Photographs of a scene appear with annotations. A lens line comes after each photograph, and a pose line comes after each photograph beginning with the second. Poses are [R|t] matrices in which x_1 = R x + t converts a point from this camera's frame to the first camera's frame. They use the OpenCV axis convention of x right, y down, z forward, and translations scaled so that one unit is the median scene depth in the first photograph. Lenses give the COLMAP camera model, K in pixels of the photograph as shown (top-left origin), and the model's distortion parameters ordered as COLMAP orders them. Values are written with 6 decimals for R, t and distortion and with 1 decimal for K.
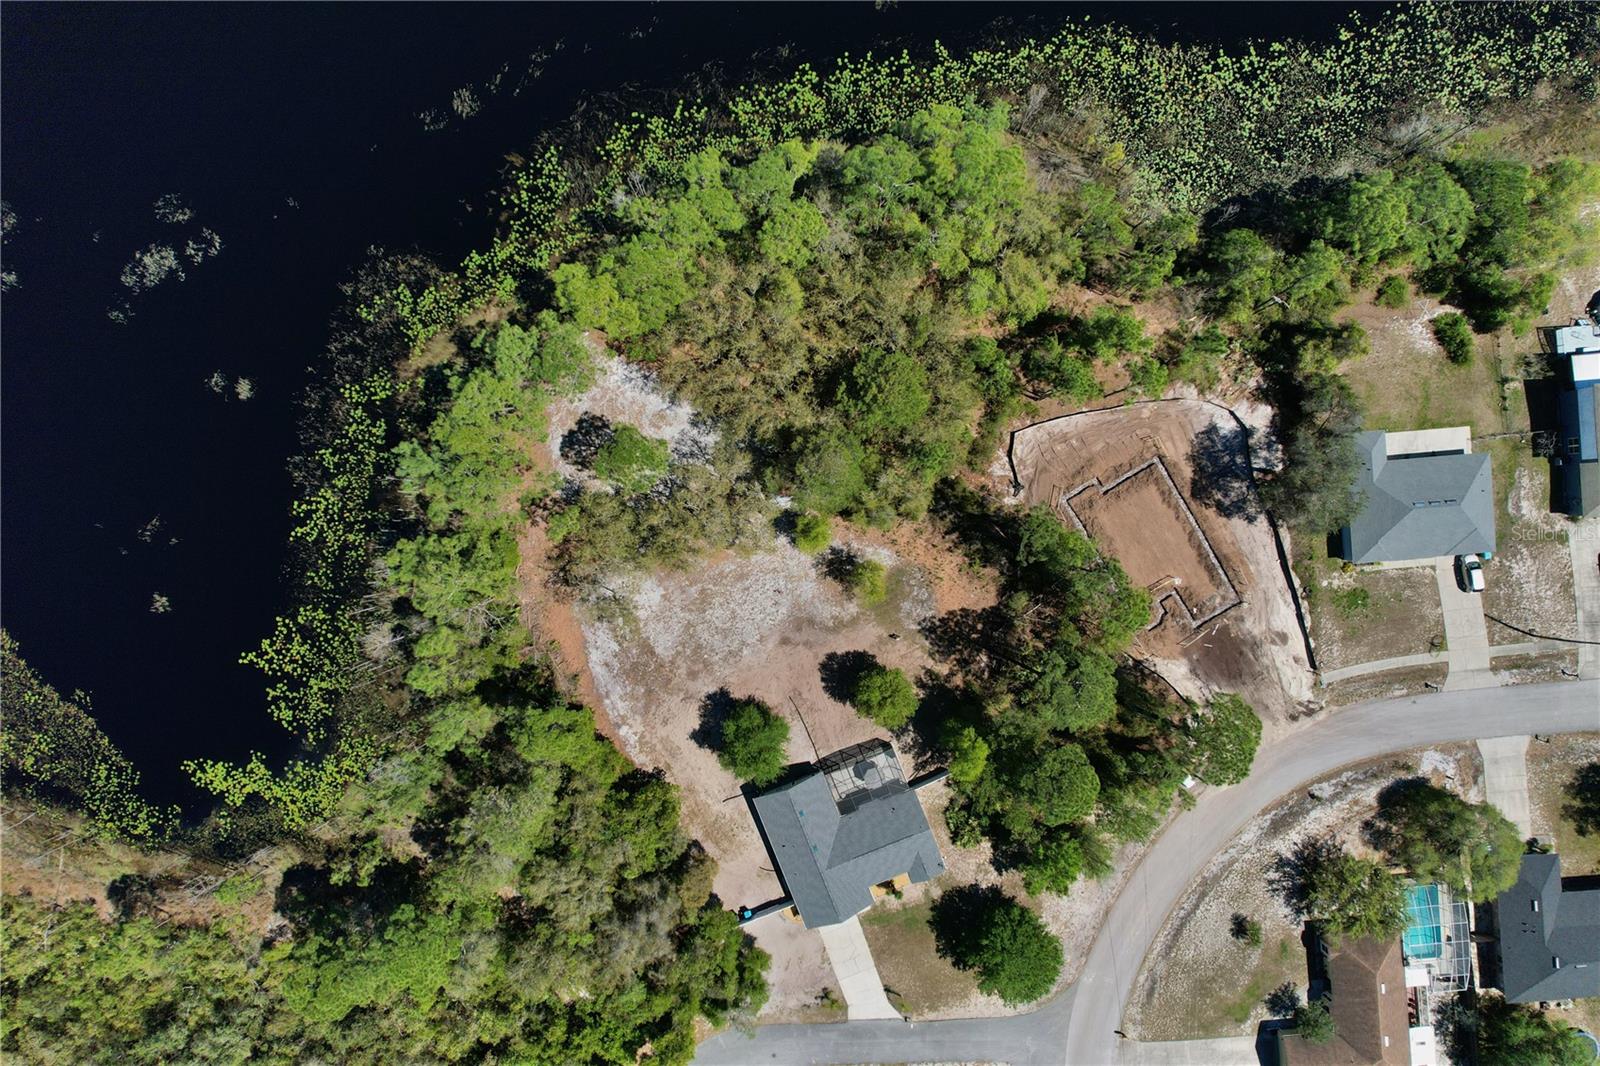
lens RADIAL K [[1018.4, 0, 799.5], [0, 1018.4, 543.9], [0, 0, 1]] dist [-0.072283, 0.066679]
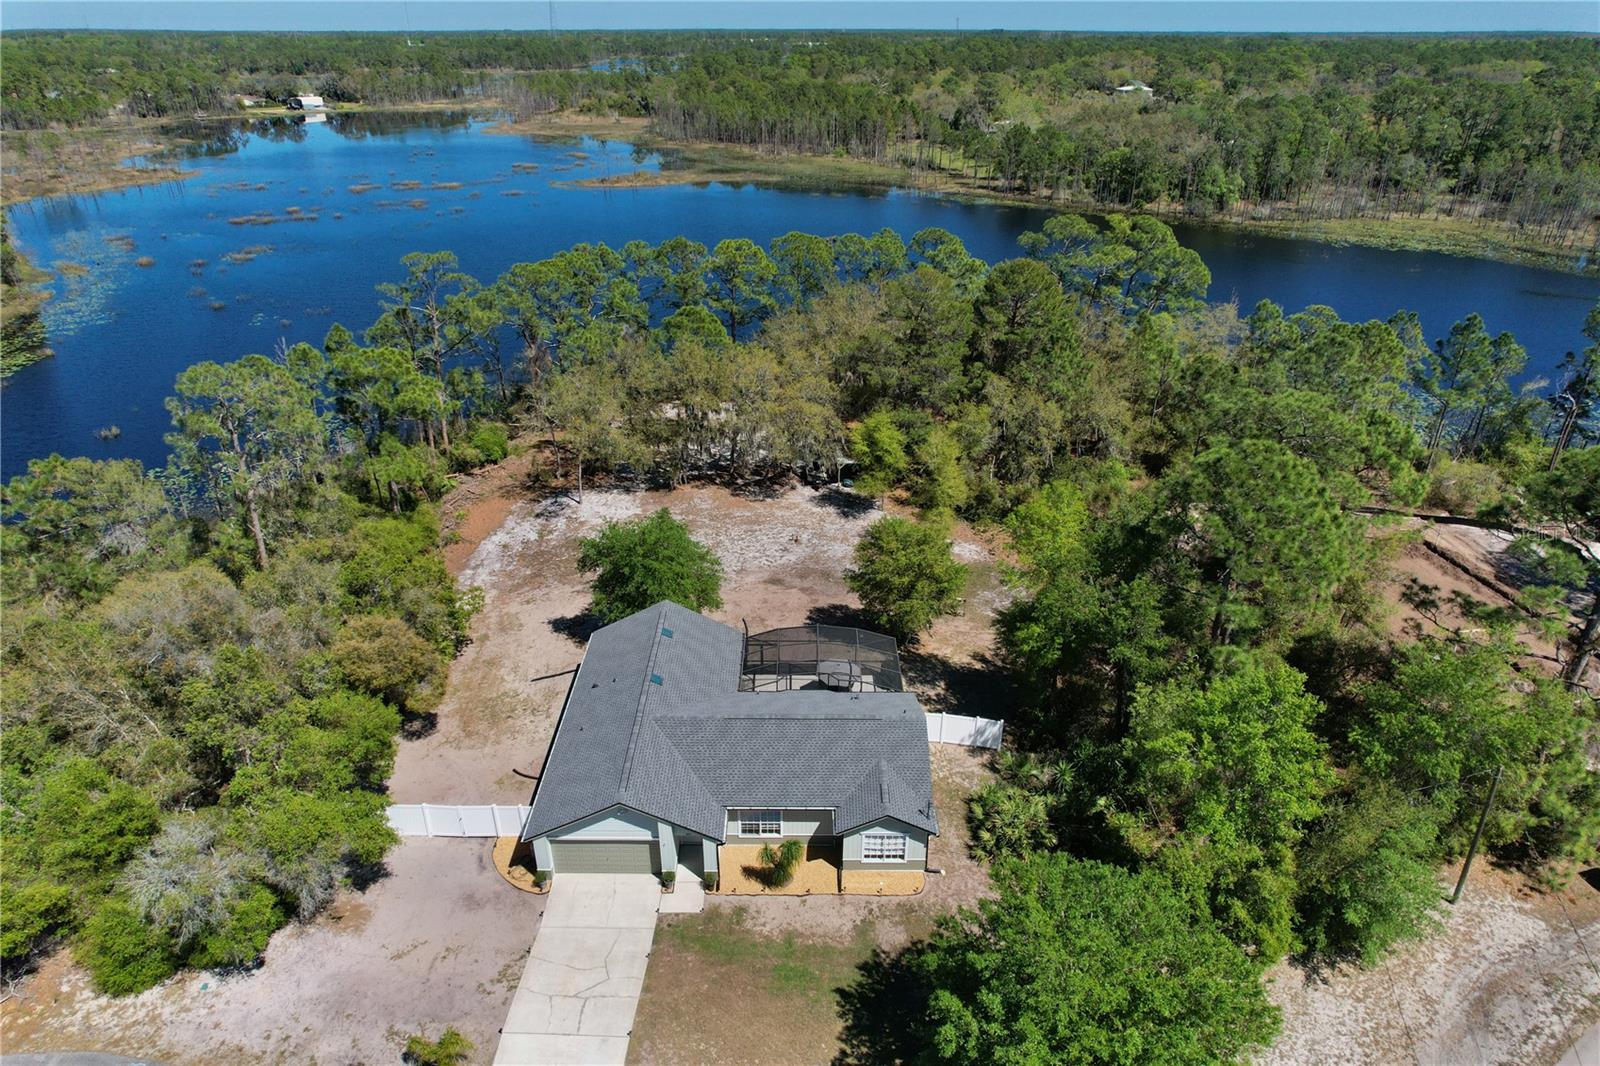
lens RADIAL K [[1018.4, 0, 799.5], [0, 1018.4, 543.9], [0, 0, 1]] dist [-0.072283, 0.066679]
pose [[0.927802, 0.165959, -0.334128, 0.198760], [-0.373040, 0.400639, -0.836857, 0.590381], [-0.005019, 0.901080, 0.433623, 0.723425]]
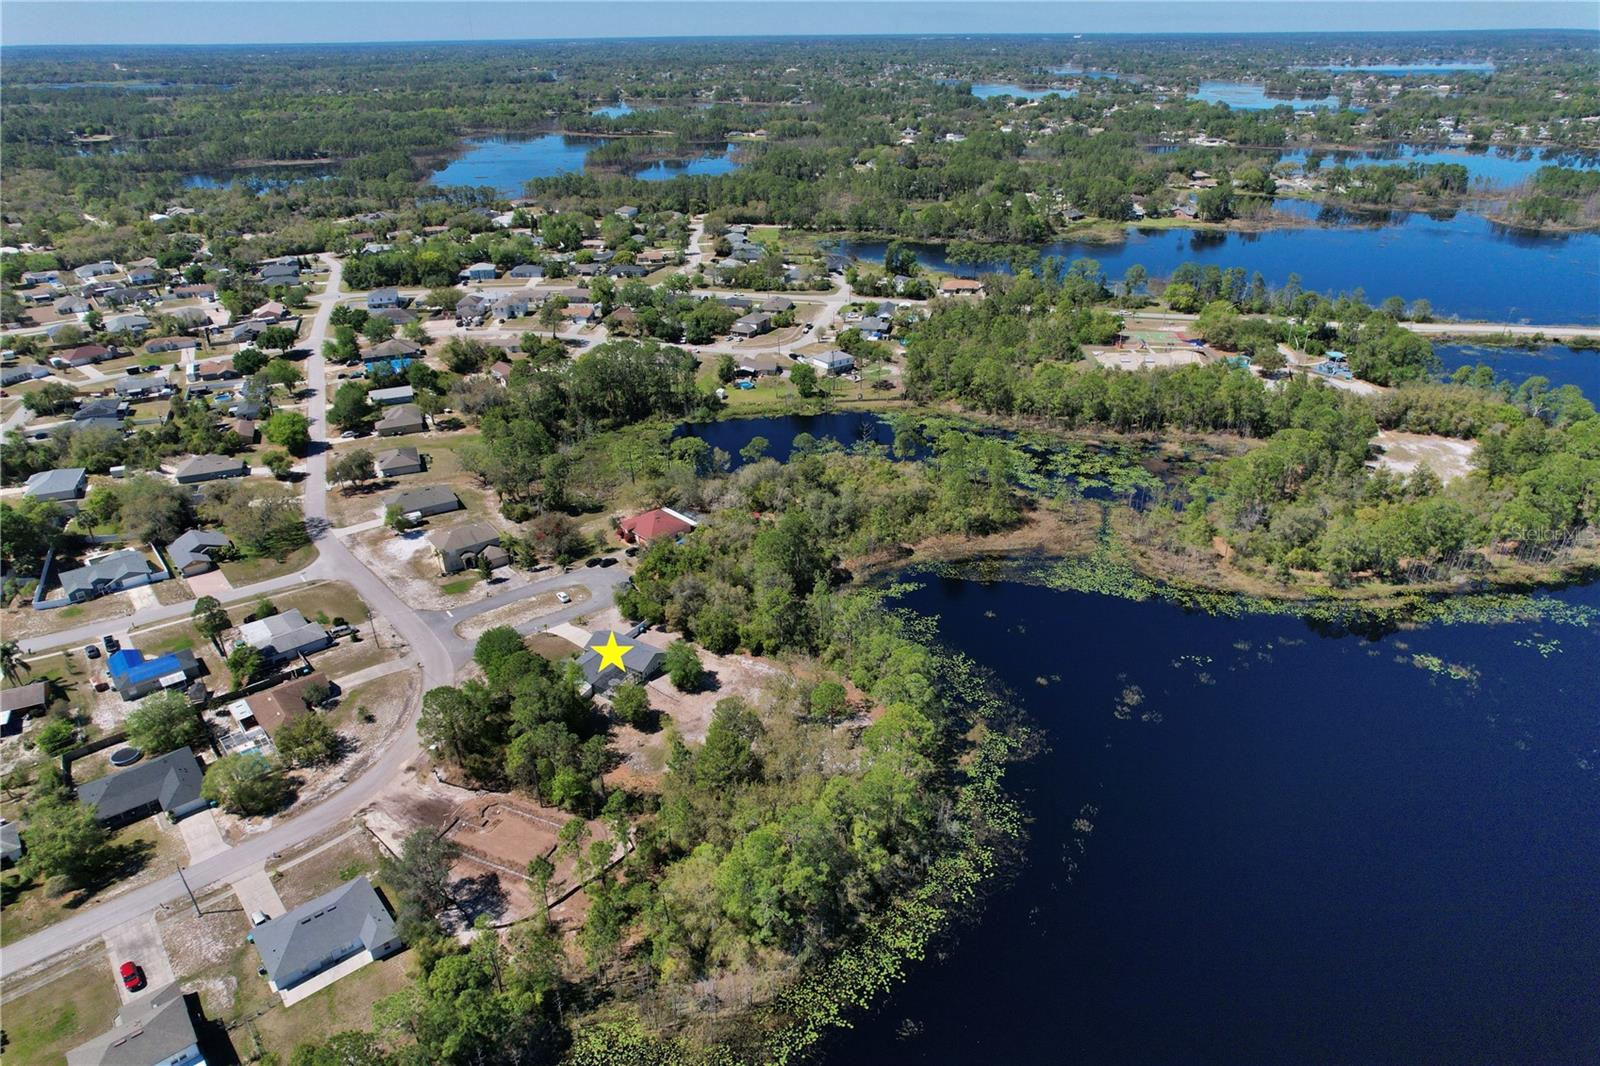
lens RADIAL K [[1018.4, 0, 799.5], [0, 1018.4, 543.9], [0, 0, 1]] dist [-0.072283, 0.066679]
pose [[-0.813862, 0.266539, -0.516320, 0.634709], [-0.580959, -0.389694, 0.714580, -1.078795], [-0.010743, 0.881530, 0.472005, -0.036196]]
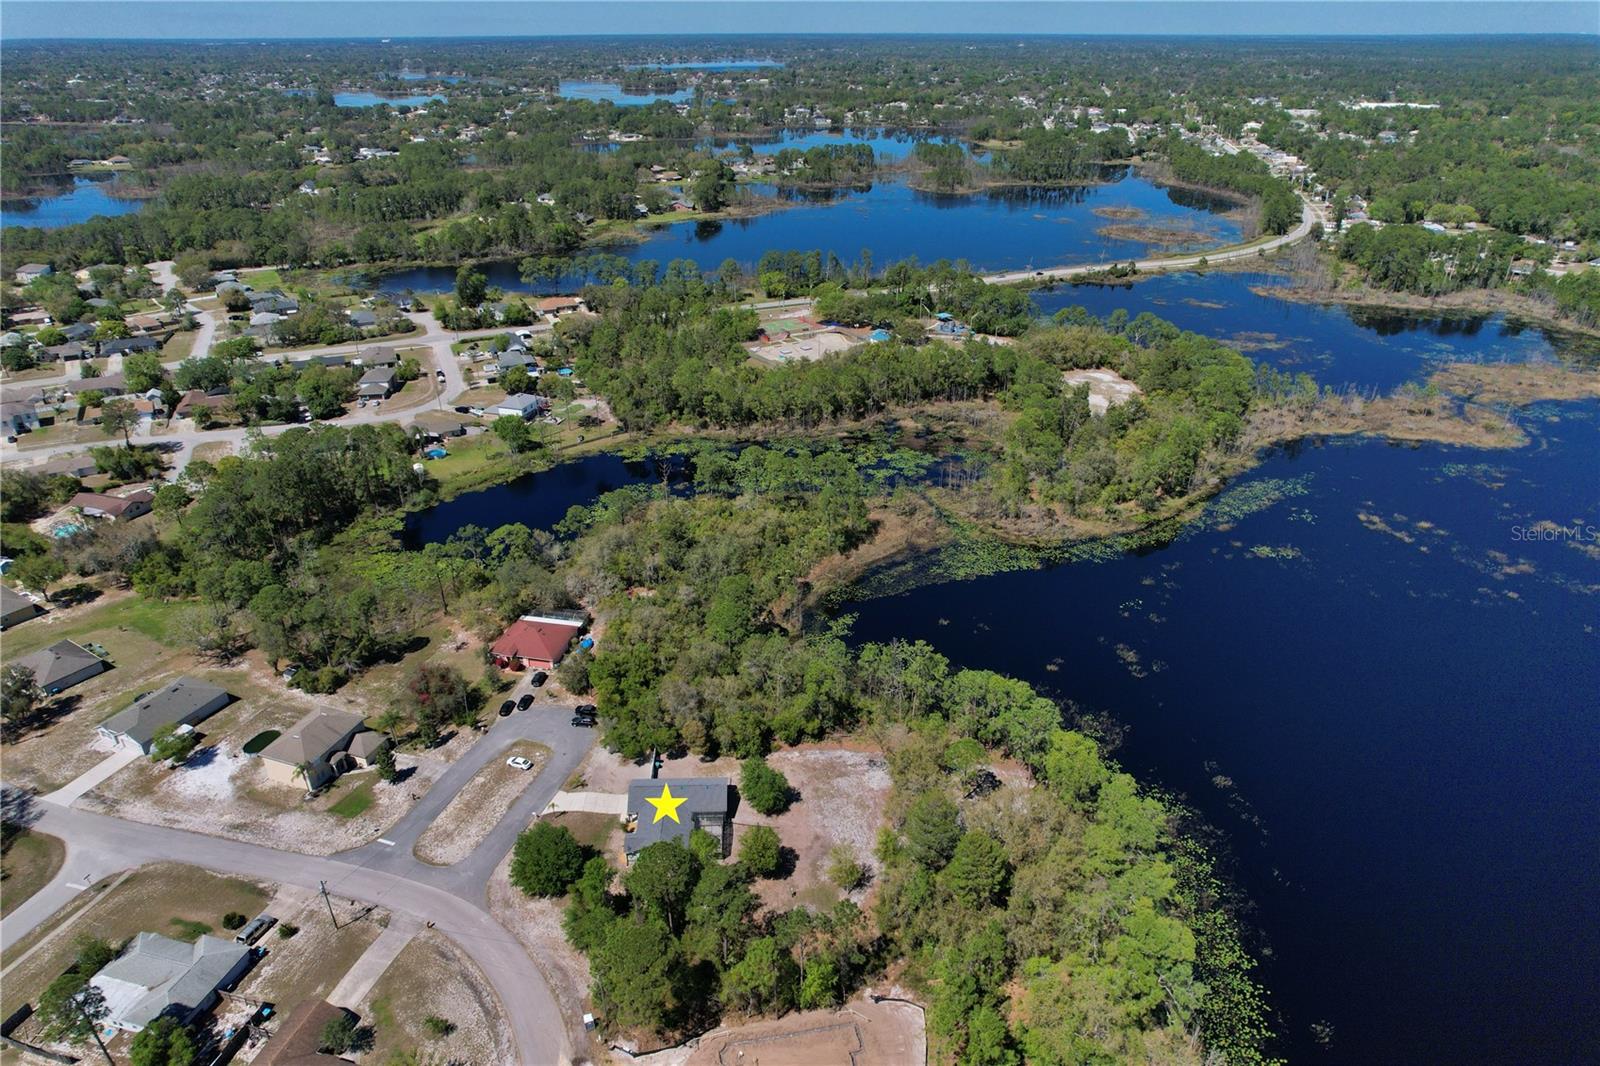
lens RADIAL K [[1018.4, 0, 799.5], [0, 1018.4, 543.9], [0, 0, 1]] dist [-0.072283, 0.066679]
pose [[-0.339466, 0.425447, -0.838903, 1.002416], [-0.940316, -0.176124, 0.291182, -0.217868], [-0.023868, 0.887680, 0.459843, -0.002832]]
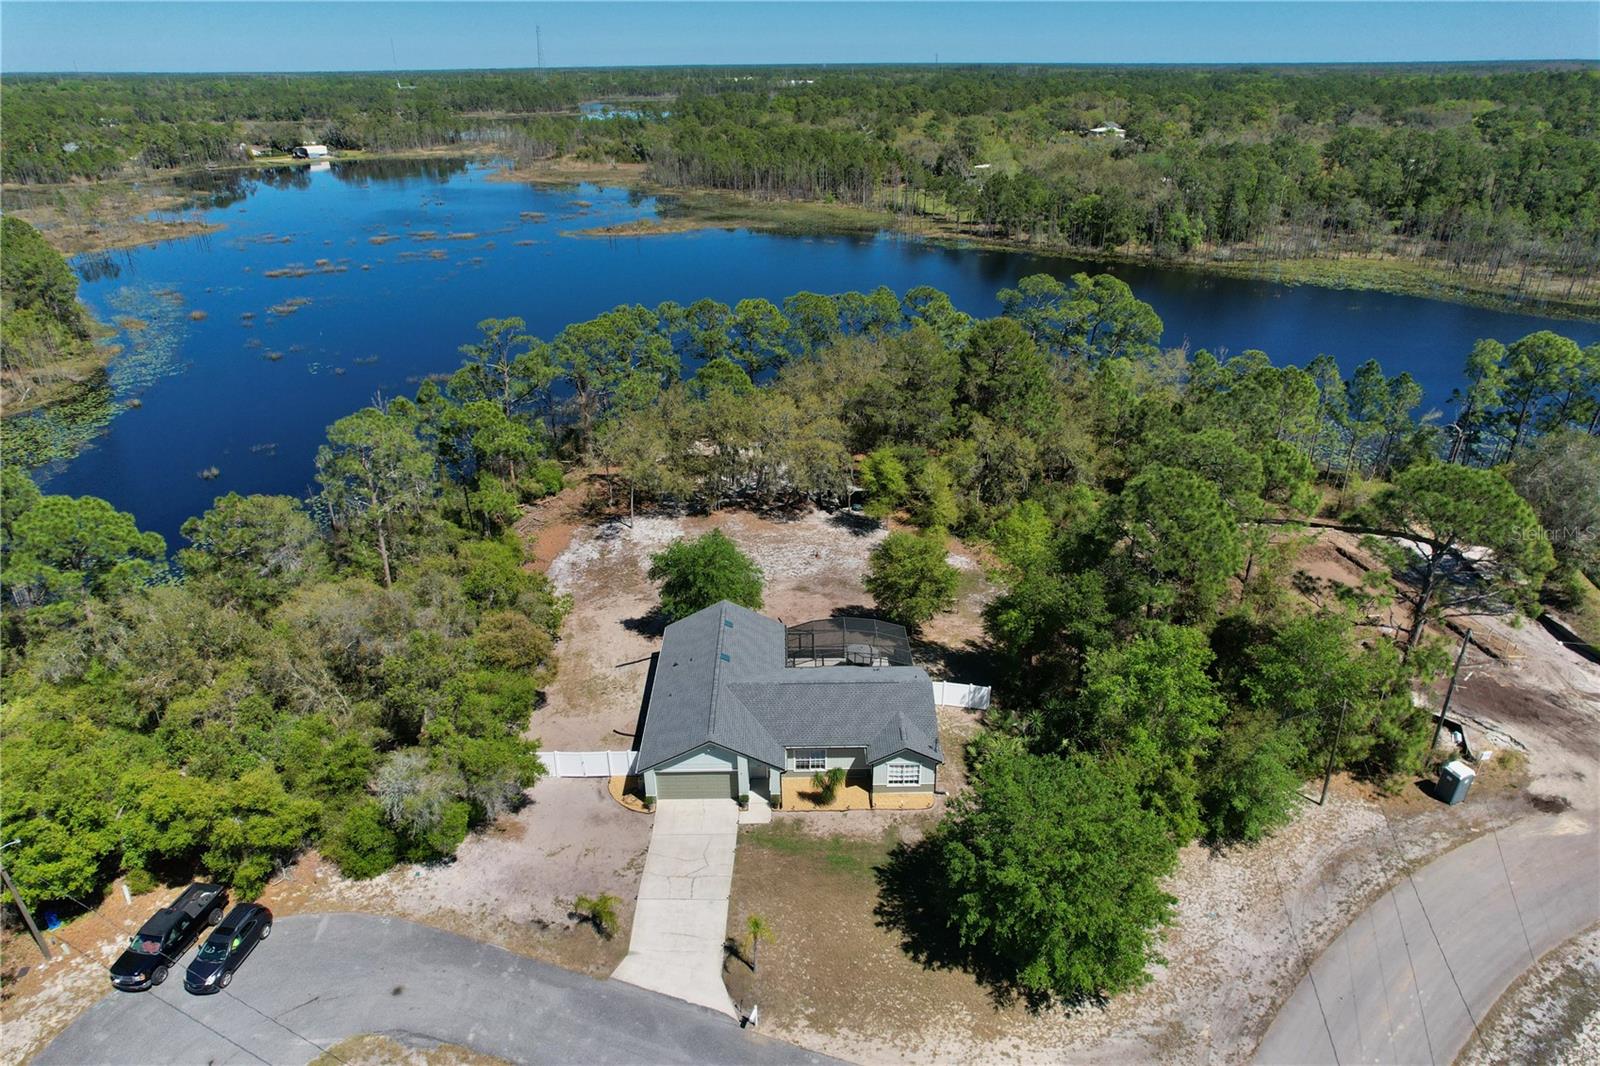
lens RADIAL K [[1018.4, 0, 799.5], [0, 1018.4, 543.9], [0, 0, 1]] dist [-0.072283, 0.066679]
pose [[0.933904, 0.141914, -0.328150, 0.221804], [-0.357494, 0.382332, -0.852068, 0.712327], [0.004542, 0.913062, 0.407795, 0.677028]]
